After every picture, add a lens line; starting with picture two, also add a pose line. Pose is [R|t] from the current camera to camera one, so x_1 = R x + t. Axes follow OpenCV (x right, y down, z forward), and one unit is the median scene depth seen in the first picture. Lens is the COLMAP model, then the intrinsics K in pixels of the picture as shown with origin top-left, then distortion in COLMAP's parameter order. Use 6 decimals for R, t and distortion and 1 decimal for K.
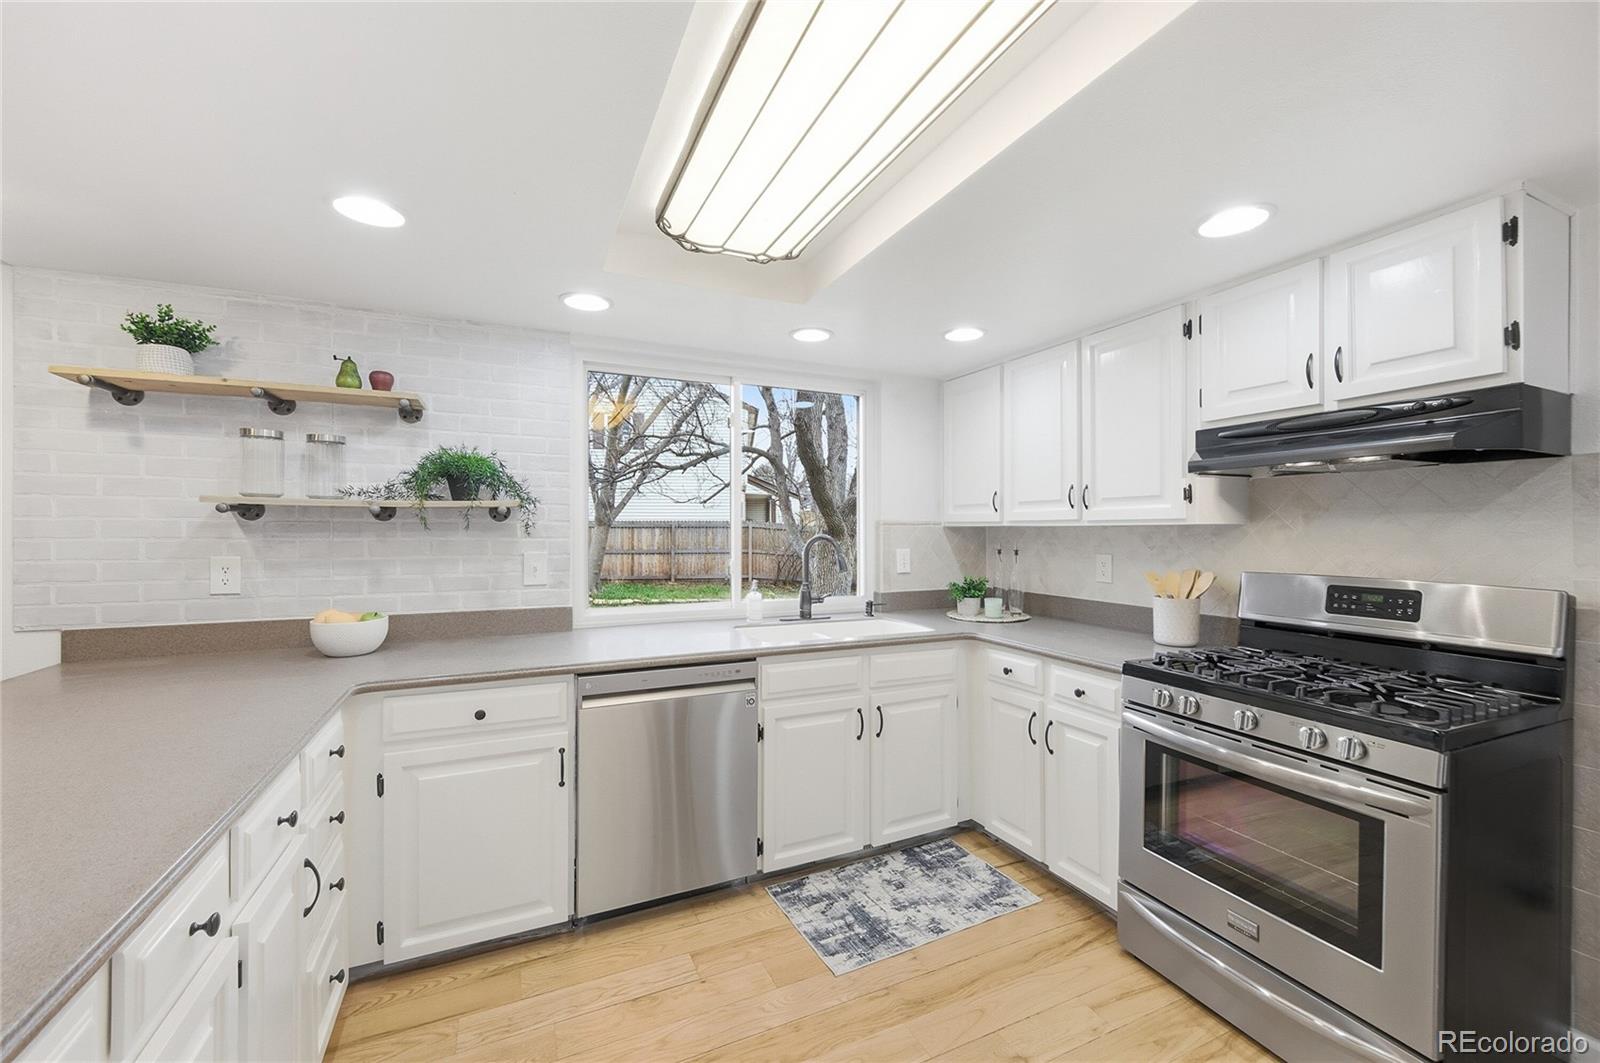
lens RADIAL K [[635.4, 0, 800.4], [0, 635.4, 532.8], [0, 0, 1]] dist [0.000297, 0.000803]
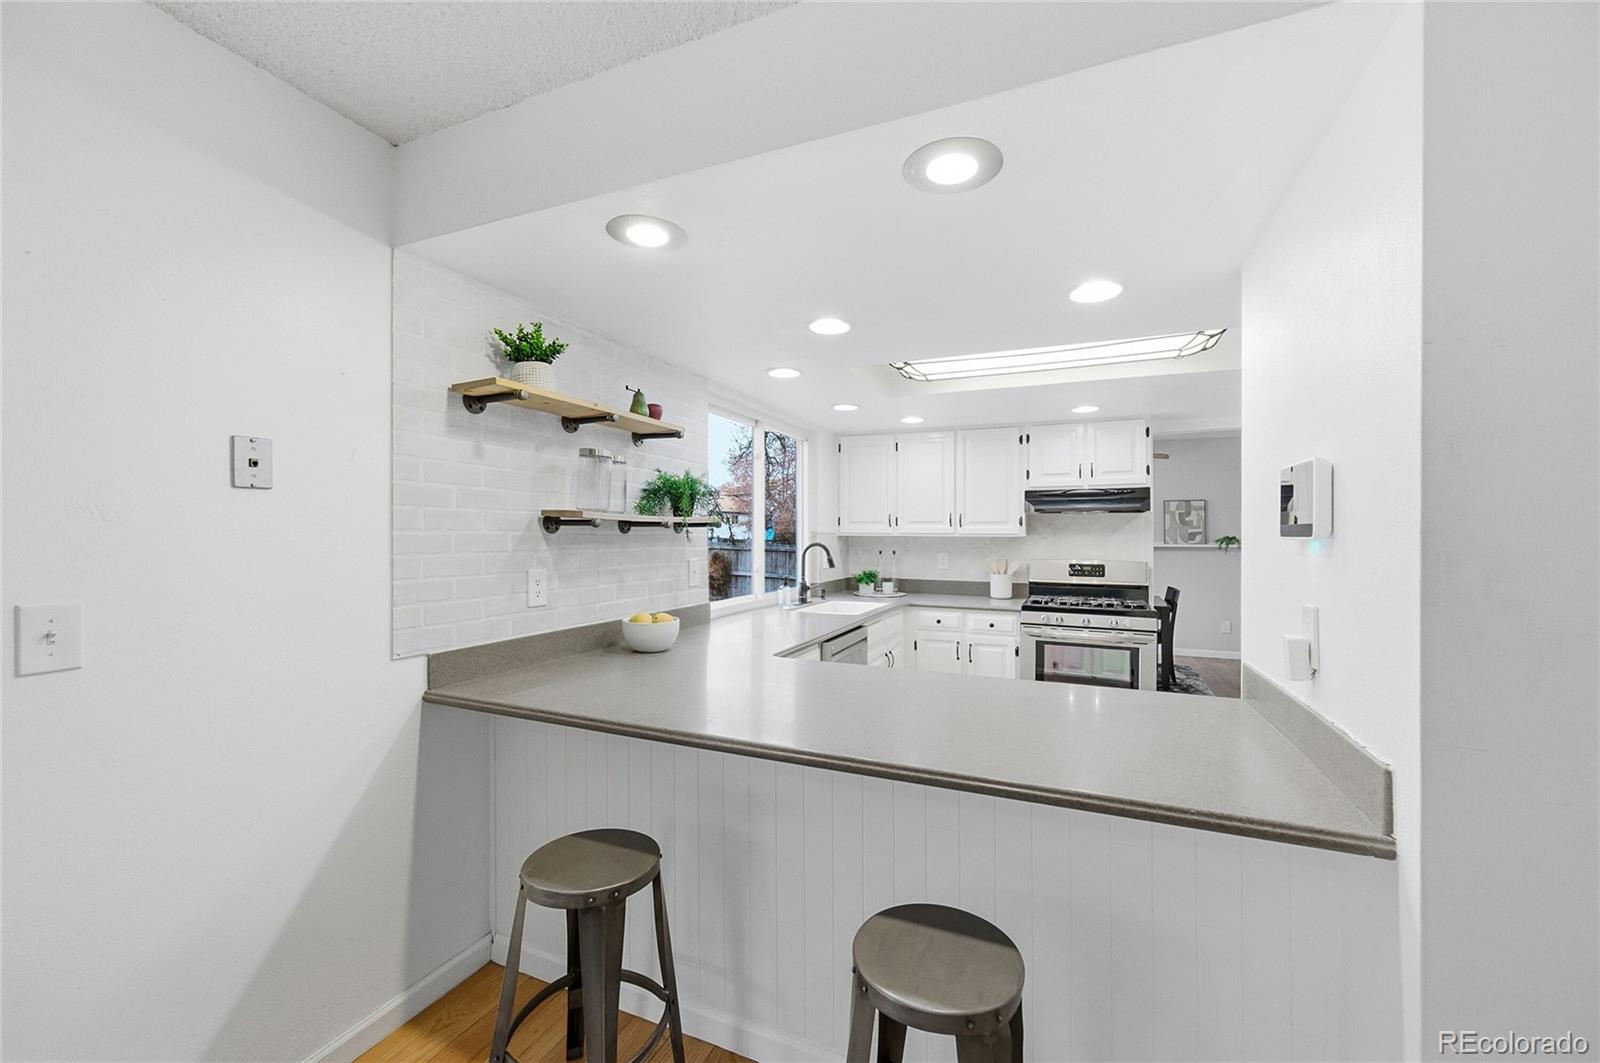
lens RADIAL K [[635.4, 0, 807.0], [0, 635.4, 533.0], [0, 0, 1]] dist [0.000297, 0.000803]
pose [[0.740656, 0.003169, 0.671877, -1.238411], [-0.000573, 0.999991, -0.004085, -0.016103], [-0.671884, 0.002641, 0.740652, -0.036698]]
